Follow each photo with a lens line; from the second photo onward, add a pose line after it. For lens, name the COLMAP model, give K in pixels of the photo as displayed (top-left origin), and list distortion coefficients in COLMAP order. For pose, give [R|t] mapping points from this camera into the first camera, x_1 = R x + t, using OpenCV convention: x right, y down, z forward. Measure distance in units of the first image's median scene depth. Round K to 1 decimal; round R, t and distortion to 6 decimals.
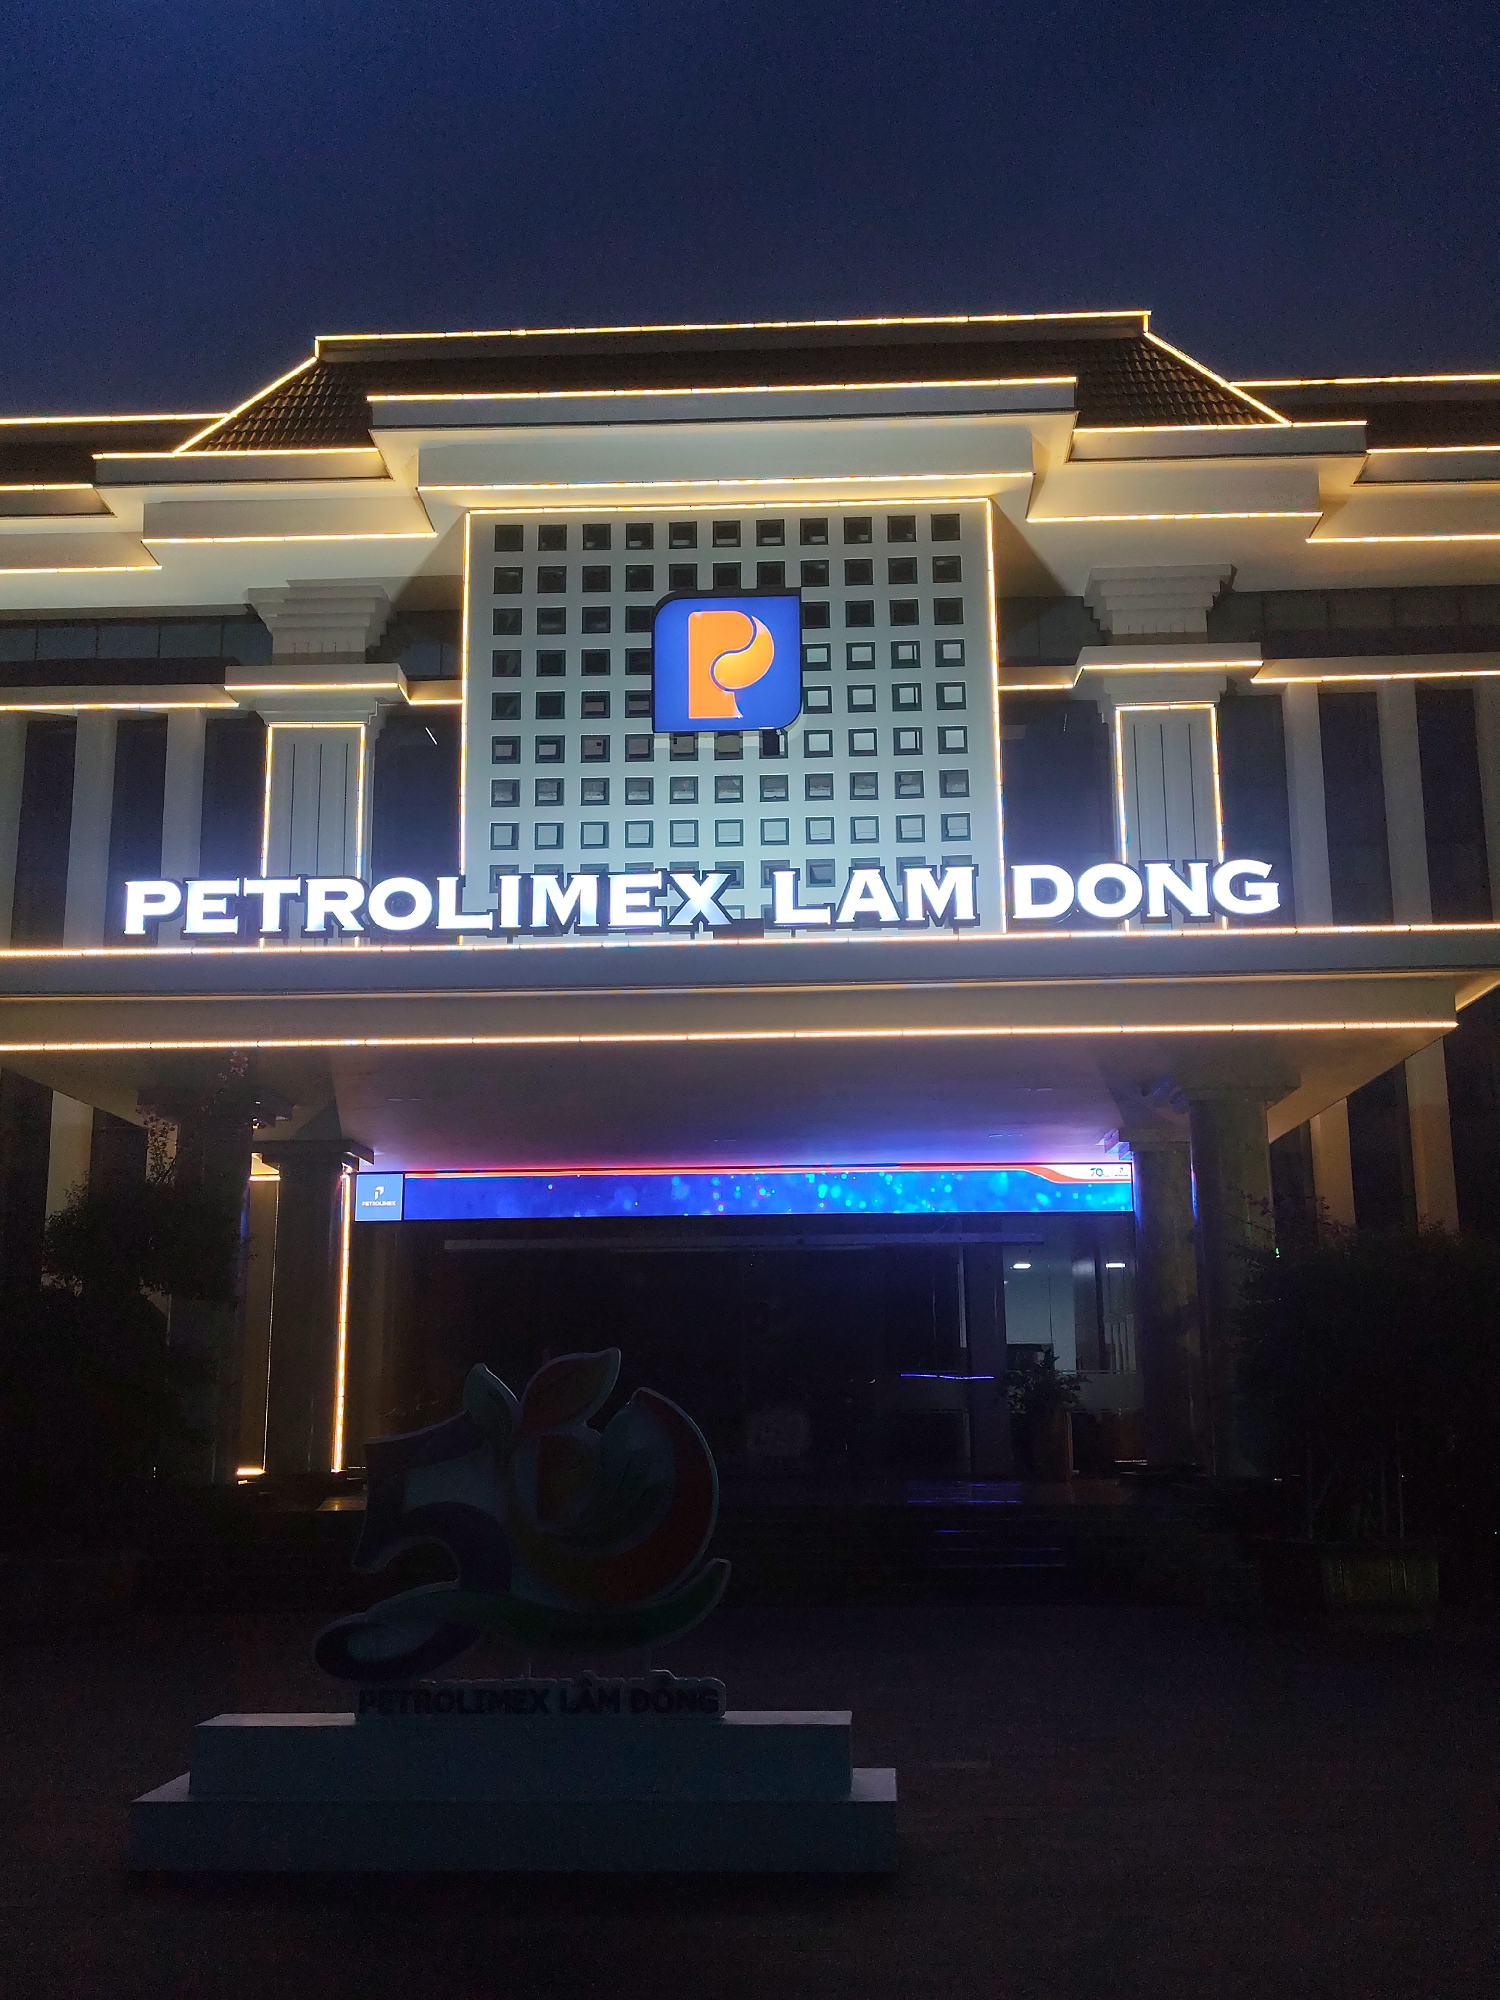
lens RADIAL K [[1895.6, 0, 750.0], [0, 1895.6, 1000.0], [0, 0, 1]] dist [0.027553, -0.008562]
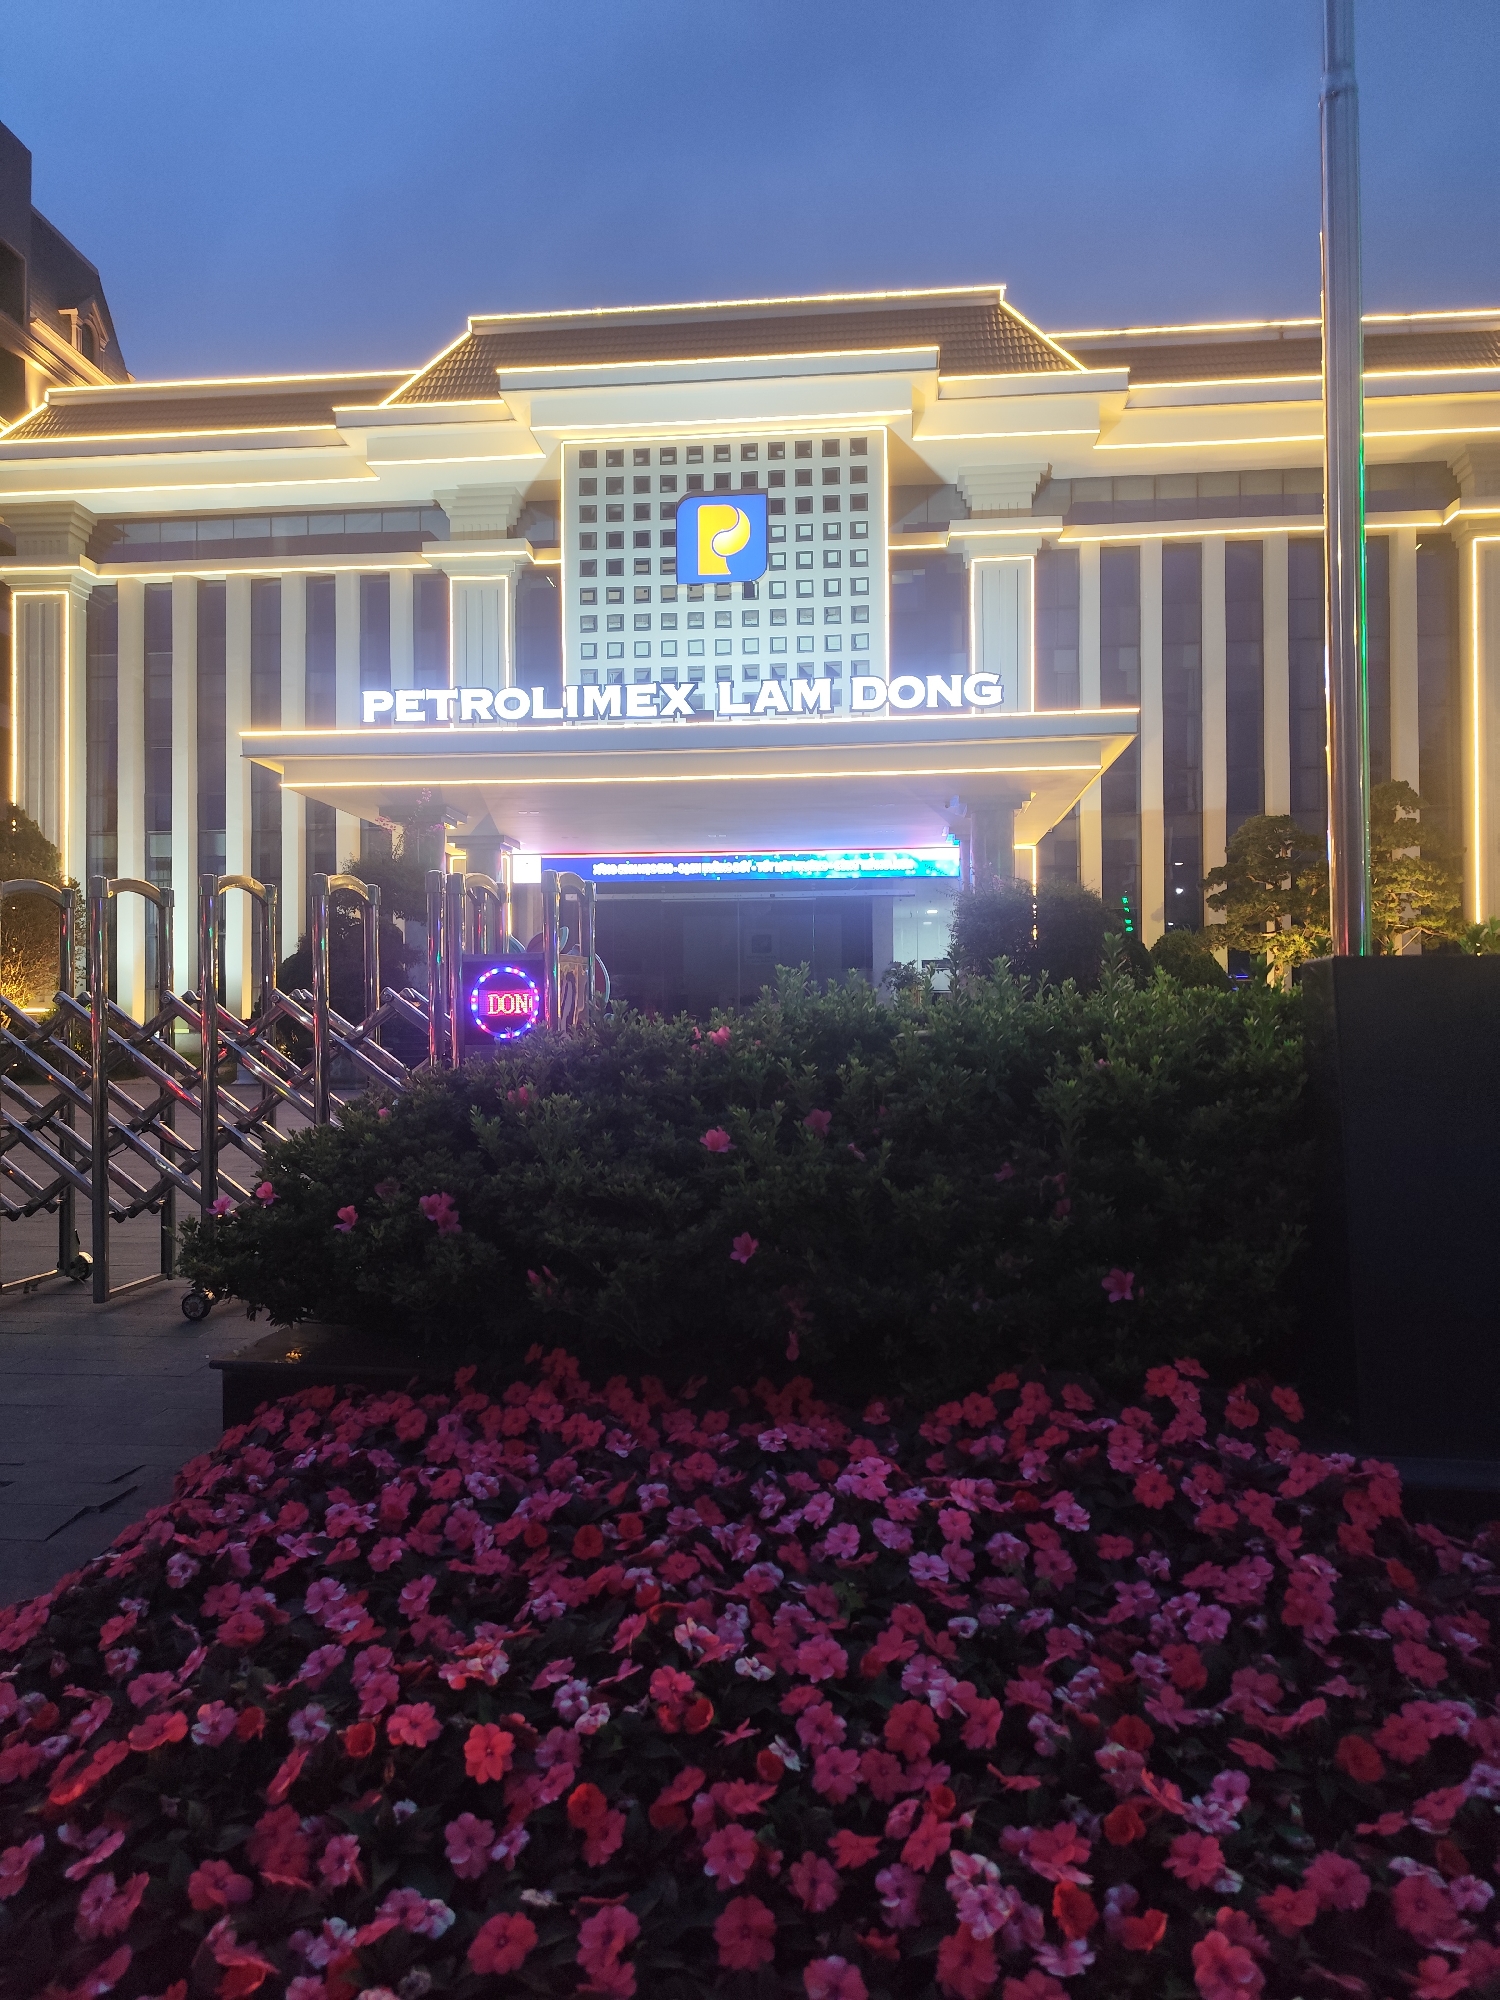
lens RADIAL K [[1412.7, 0, 750.0], [0, 1412.7, 1000.0], [0, 0, 1]] dist [-0.001647, 0.001207]
pose [[0.997029, 0.005353, -0.076844, 0.106419], [0.009493, 0.981439, 0.191540, -0.021803], [0.076443, -0.191700, 0.978472, -0.252581]]
